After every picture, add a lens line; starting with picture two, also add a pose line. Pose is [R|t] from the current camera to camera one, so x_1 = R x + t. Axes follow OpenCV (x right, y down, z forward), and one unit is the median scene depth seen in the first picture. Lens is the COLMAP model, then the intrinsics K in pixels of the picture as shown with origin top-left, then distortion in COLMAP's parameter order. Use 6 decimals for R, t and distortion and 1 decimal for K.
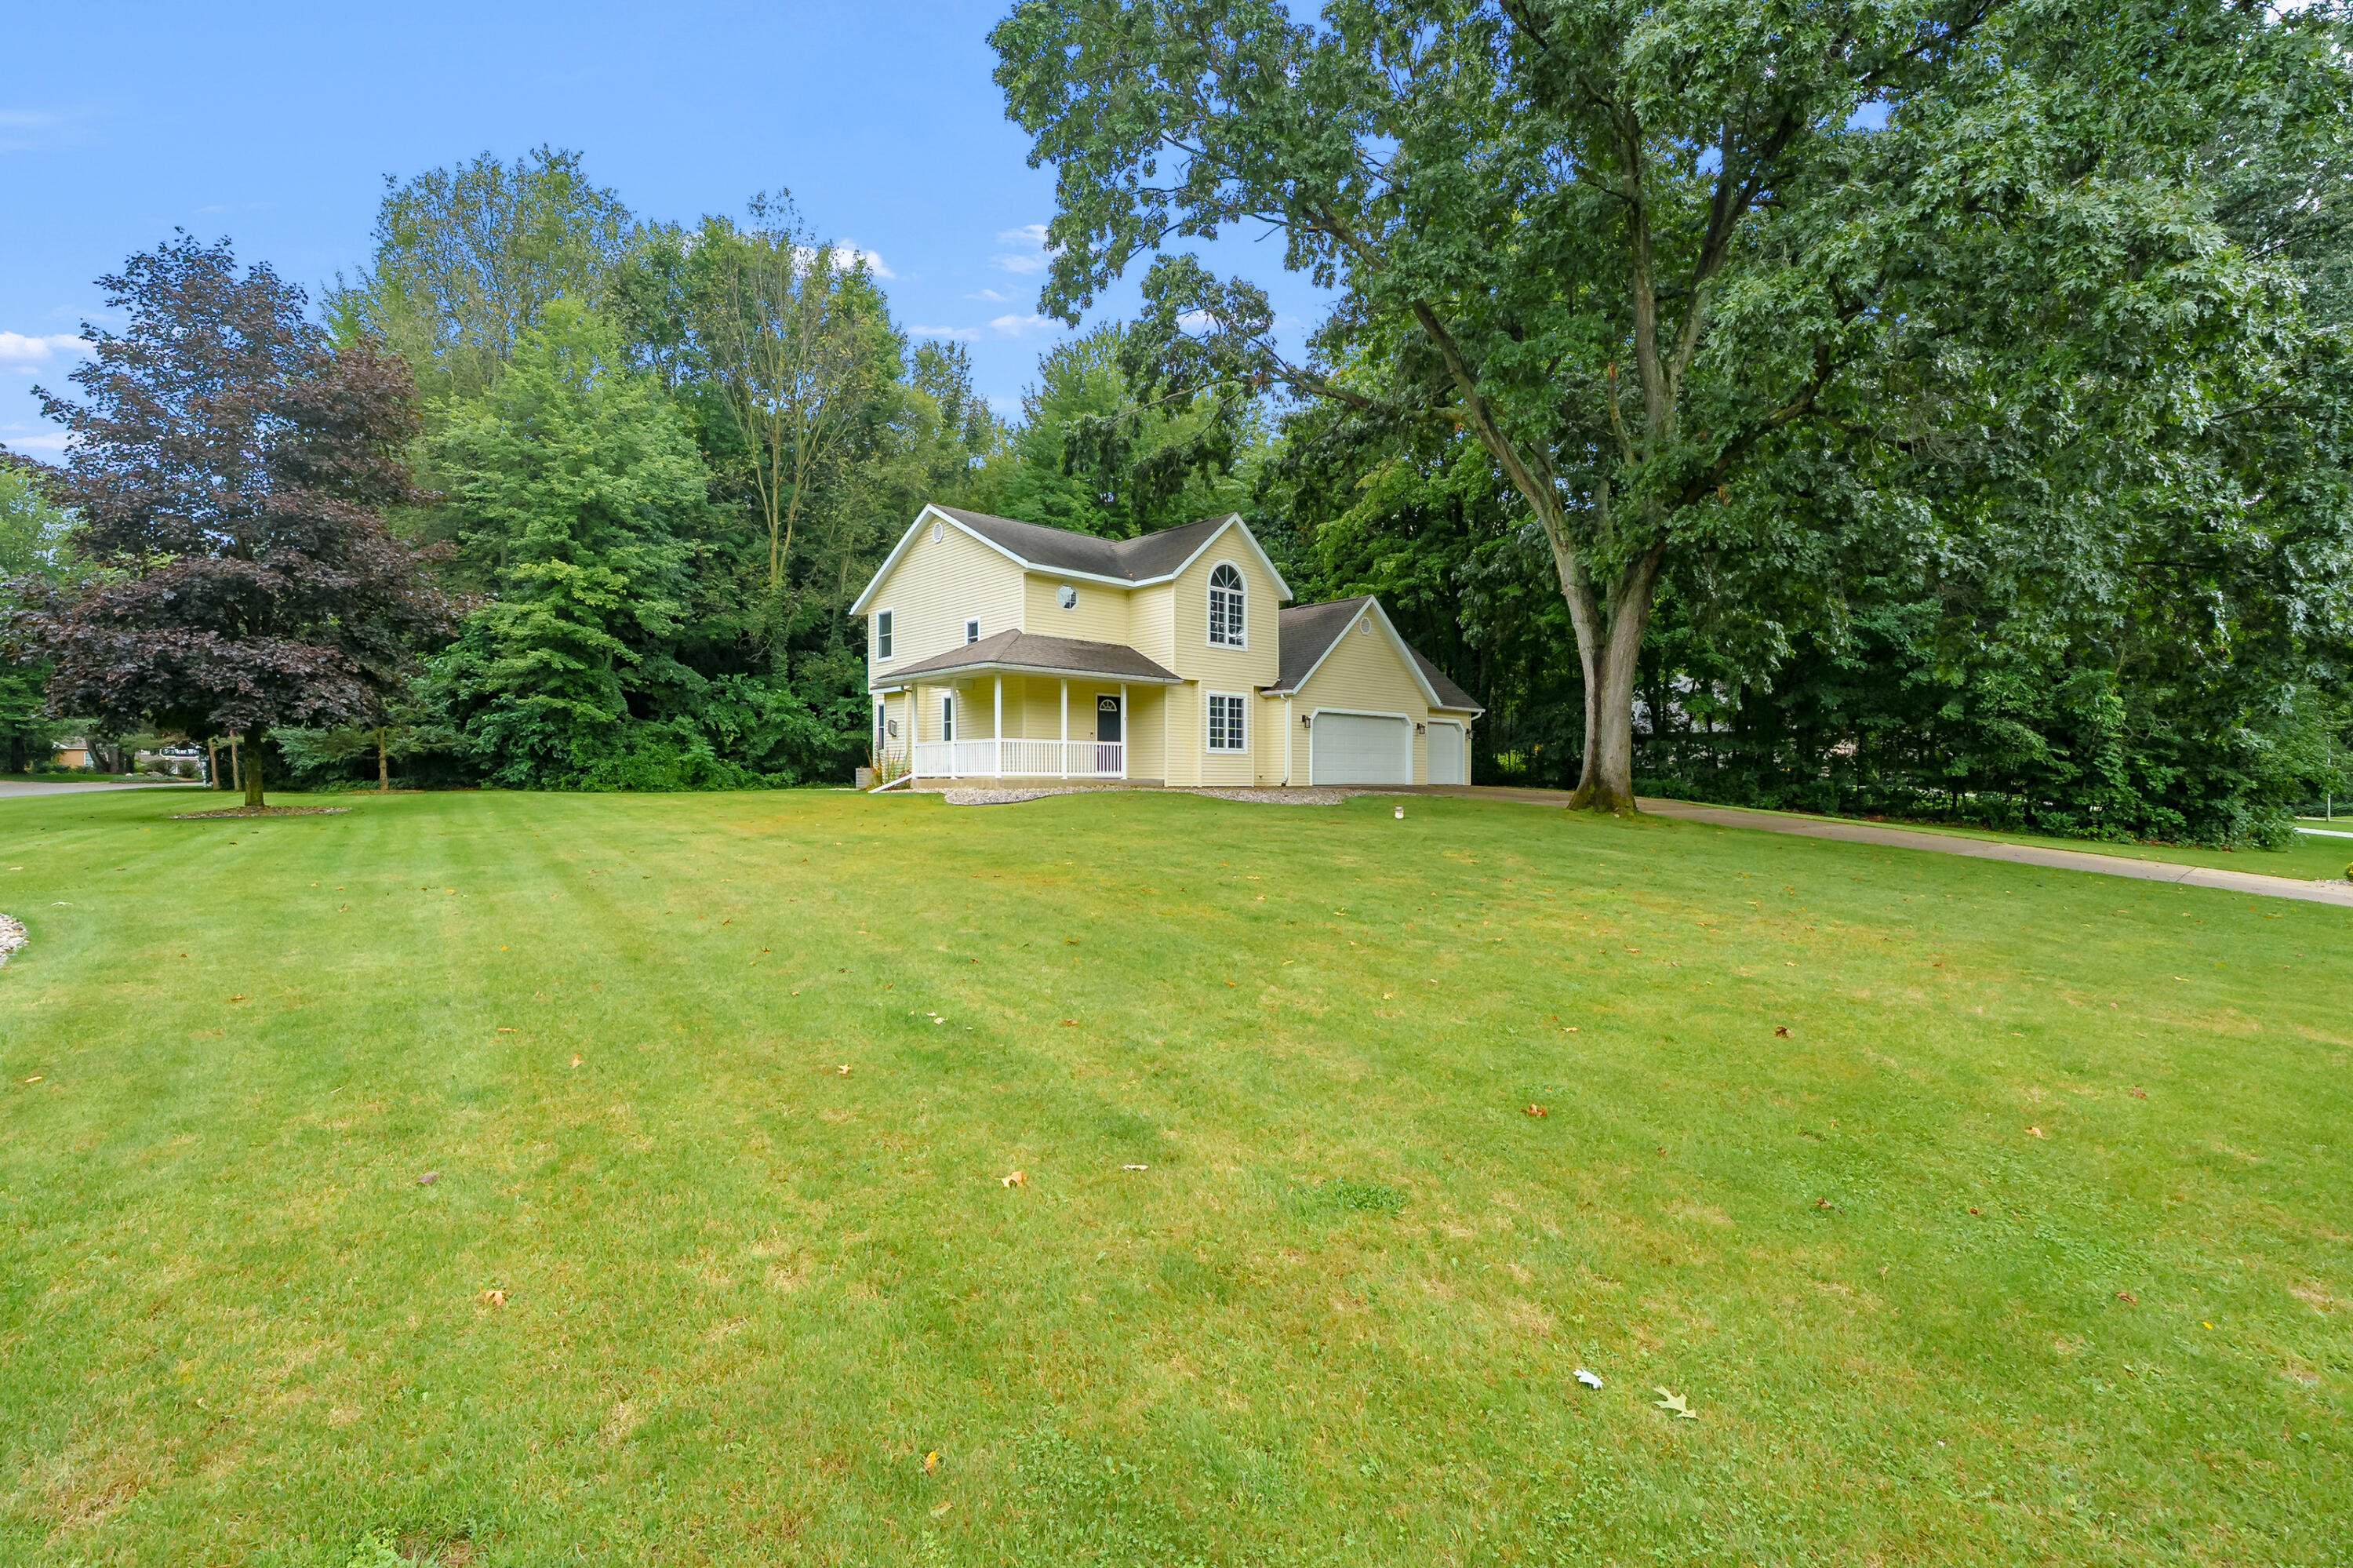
lens RADIAL K [[1084.5, 0, 1176.5], [0, 1084.5, 784.0], [0, 0, 1]] dist [-0.000072, -0.000028]
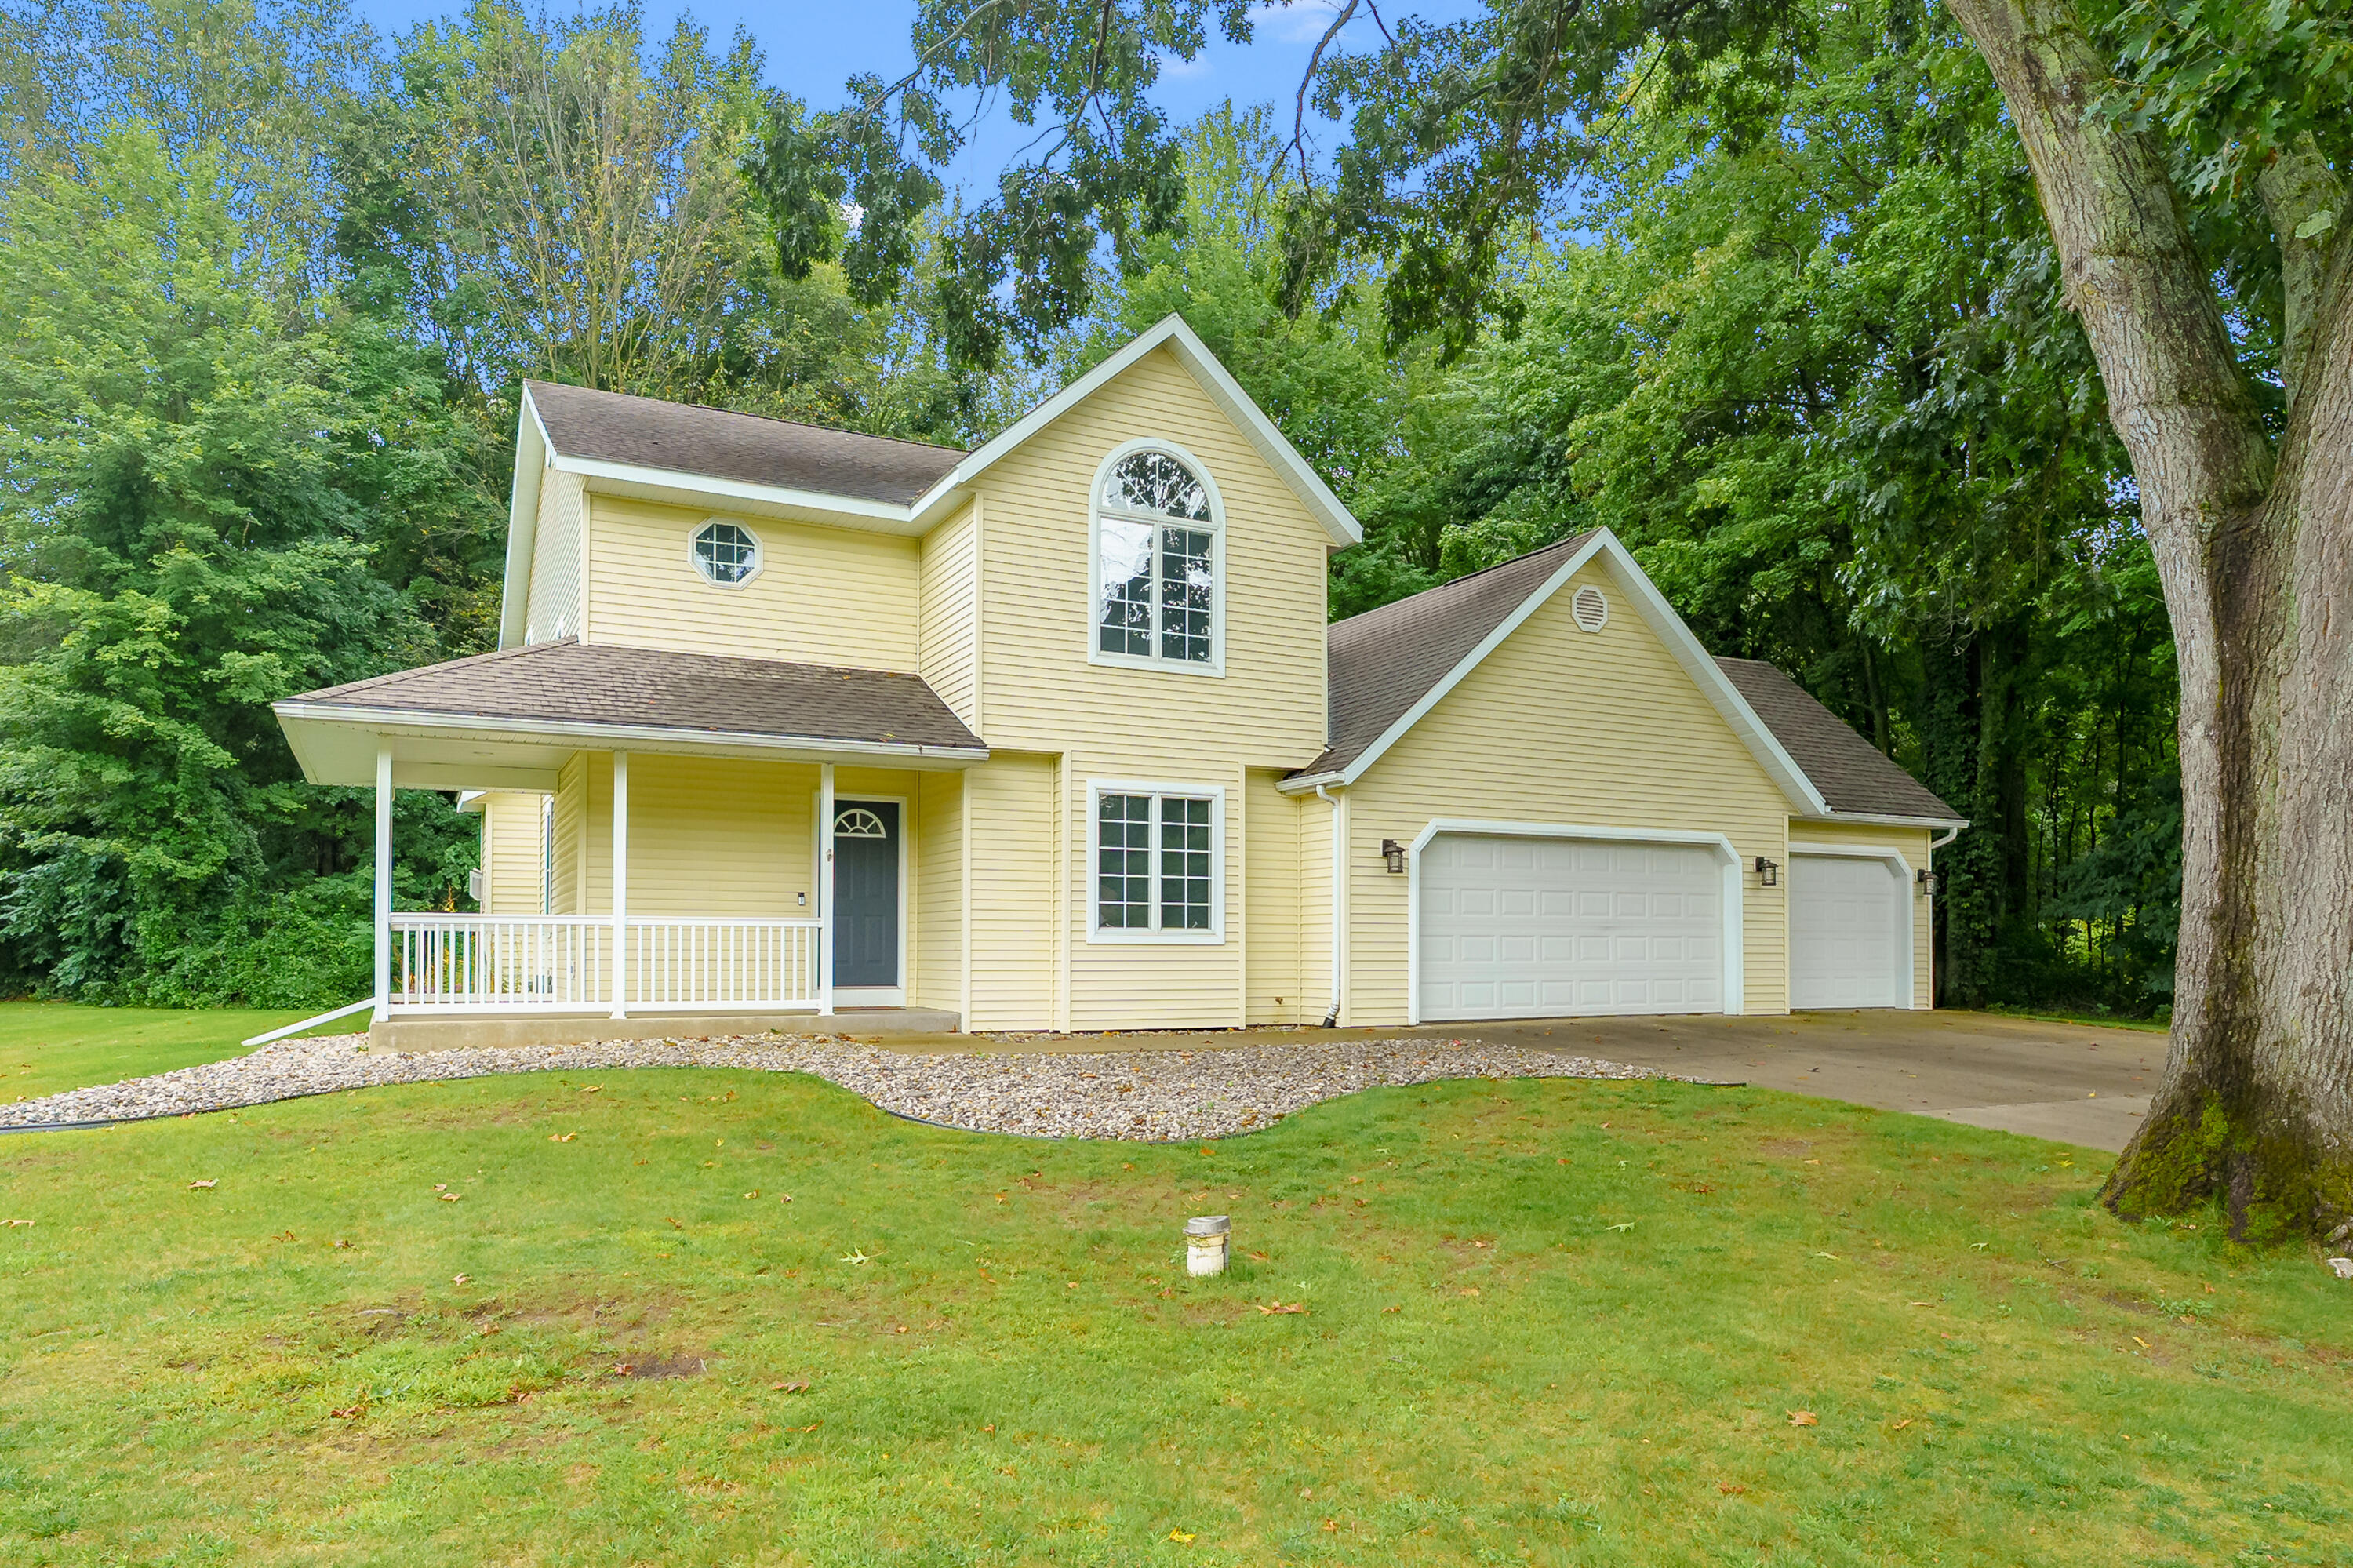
lens RADIAL K [[1528.0, 0, 1179.5], [0, 1528.0, 918.9], [0, 0, 1]] dist [-0.003918, -0.001016]
pose [[0.962150, -0.004994, -0.272476, 0.198560], [-0.001745, 0.999699, -0.024486, -0.023101], [0.272516, 0.024035, 0.961851, 0.478928]]
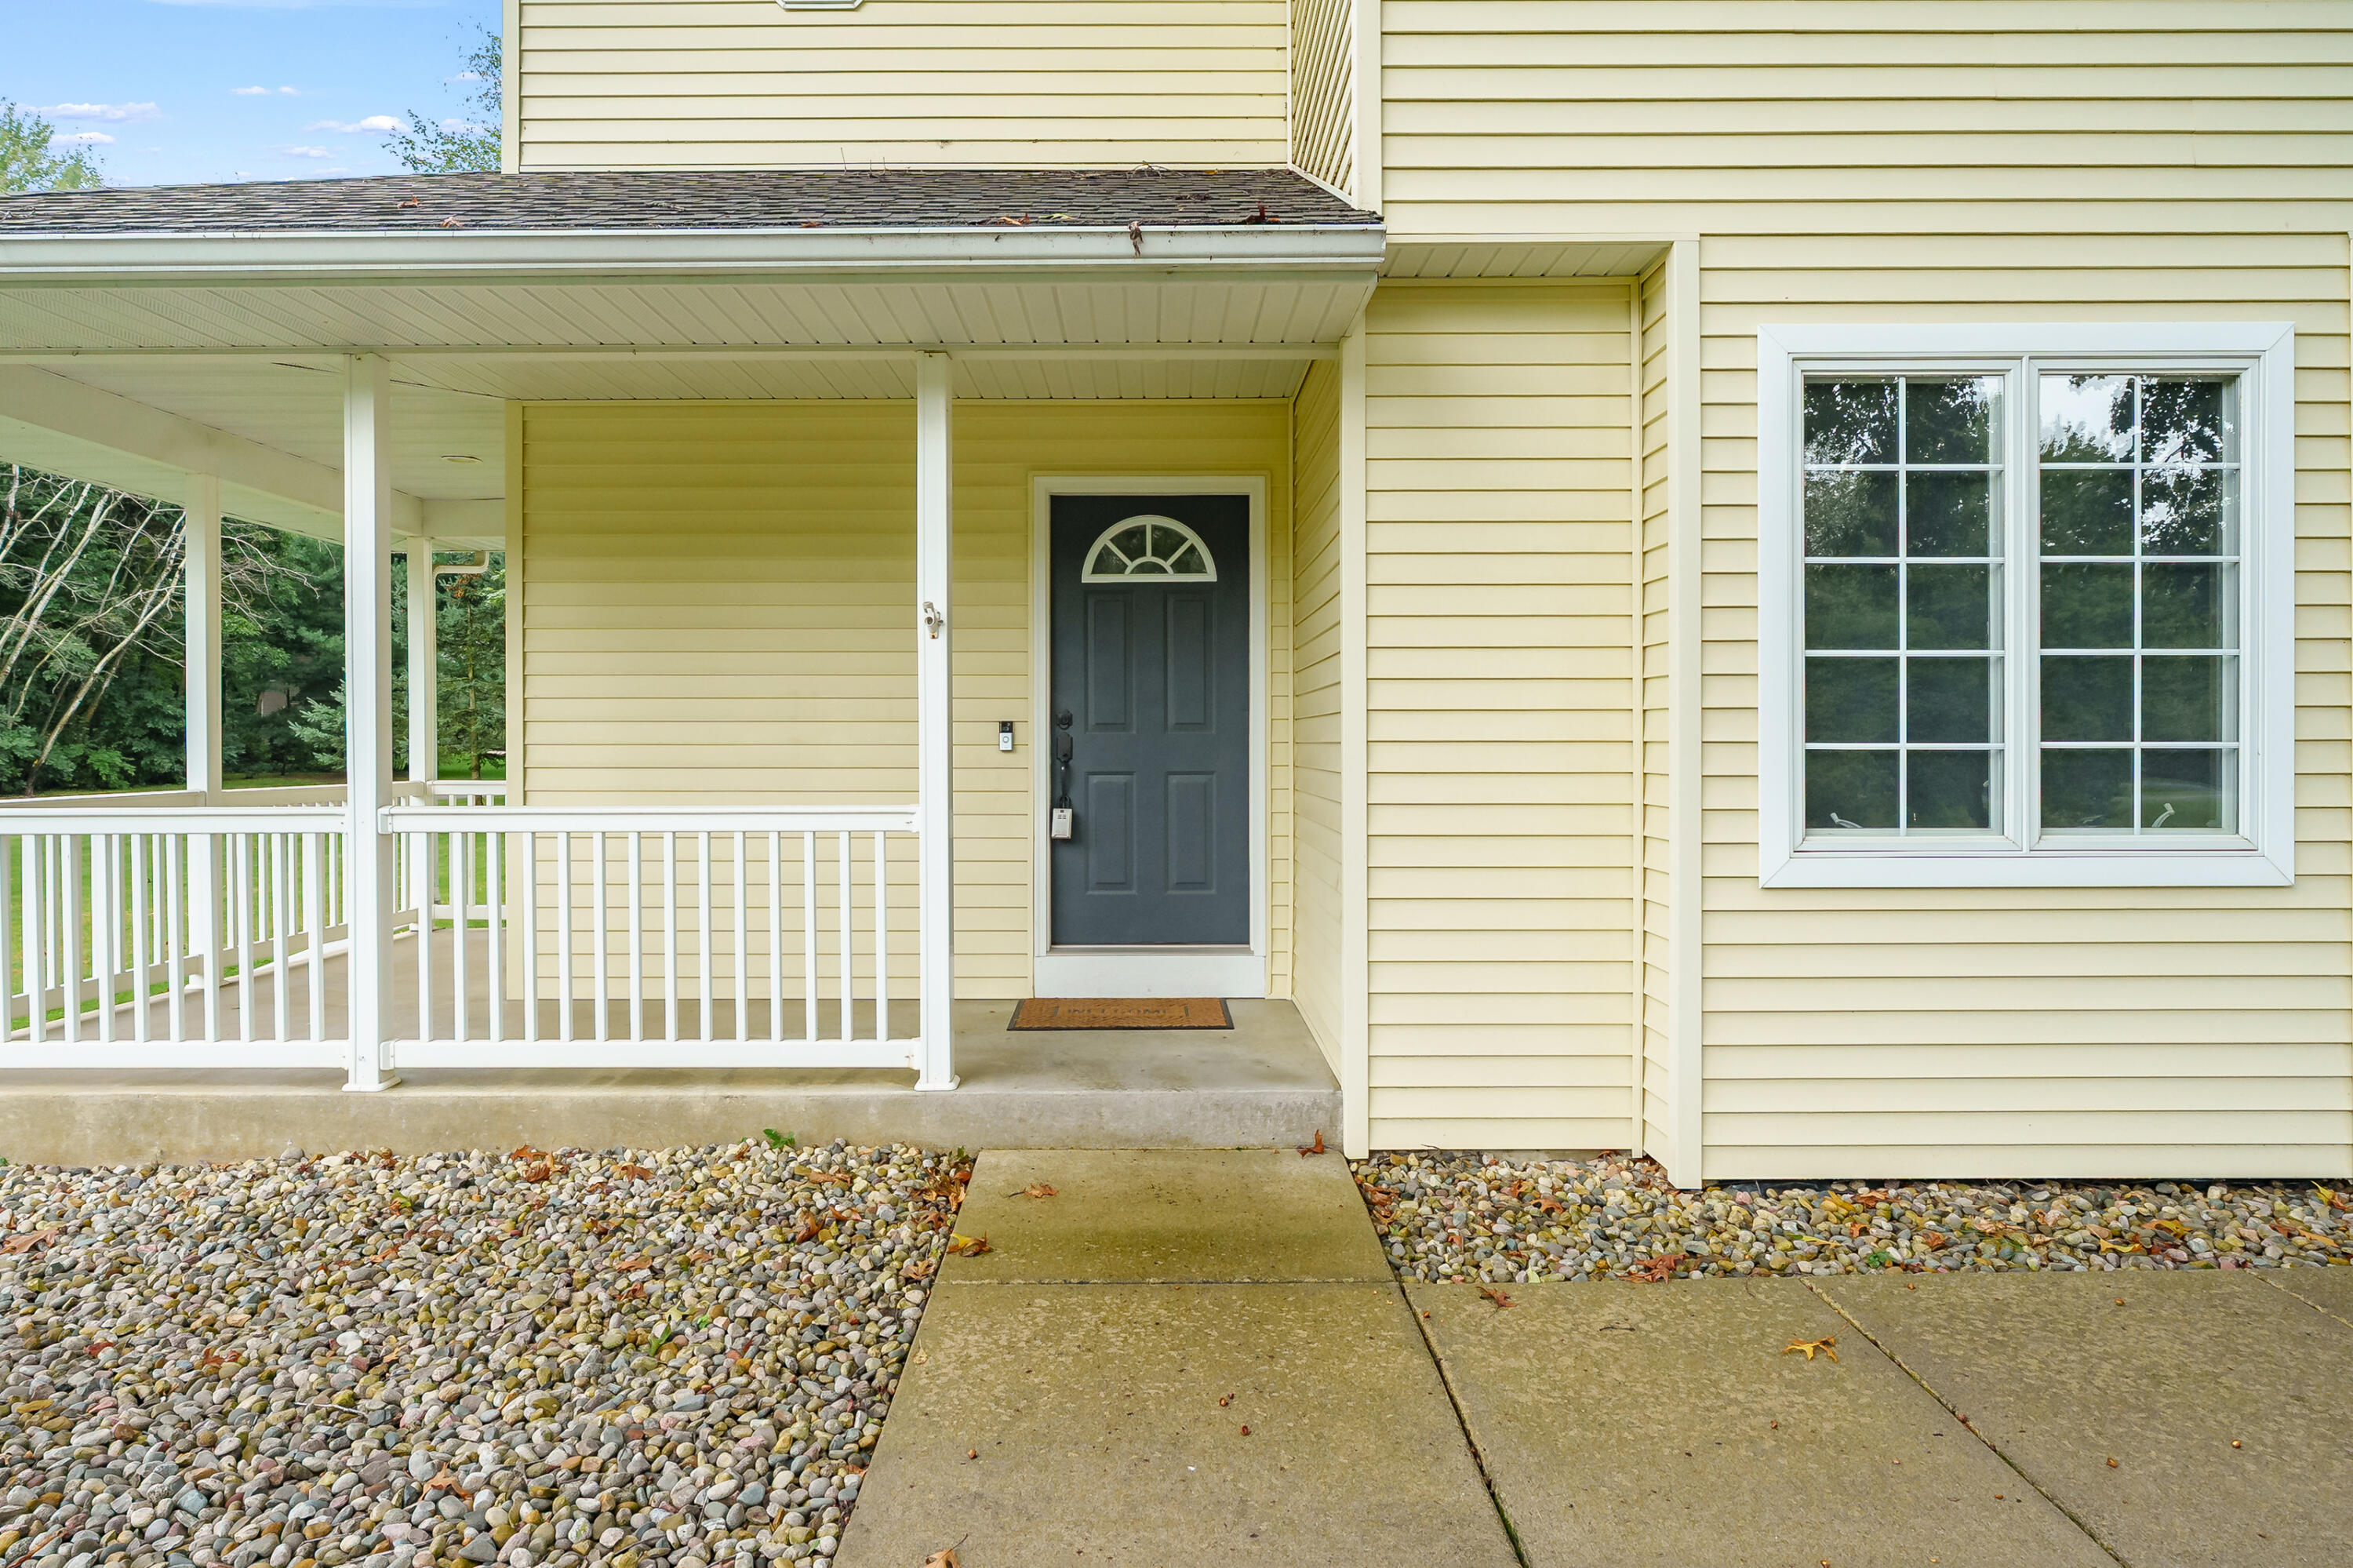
lens RADIAL K [[1350.0, 0, 1124.9], [0, 1350.0, 753.7], [0, 0, 1]] dist [-0.026089, -0.000467]
pose [[0.716232, 0.001851, -0.697859, 0.074854], [0.005963, 0.999944, 0.008772, -0.042313], [0.697836, -0.010444, 0.716181, 0.829342]]
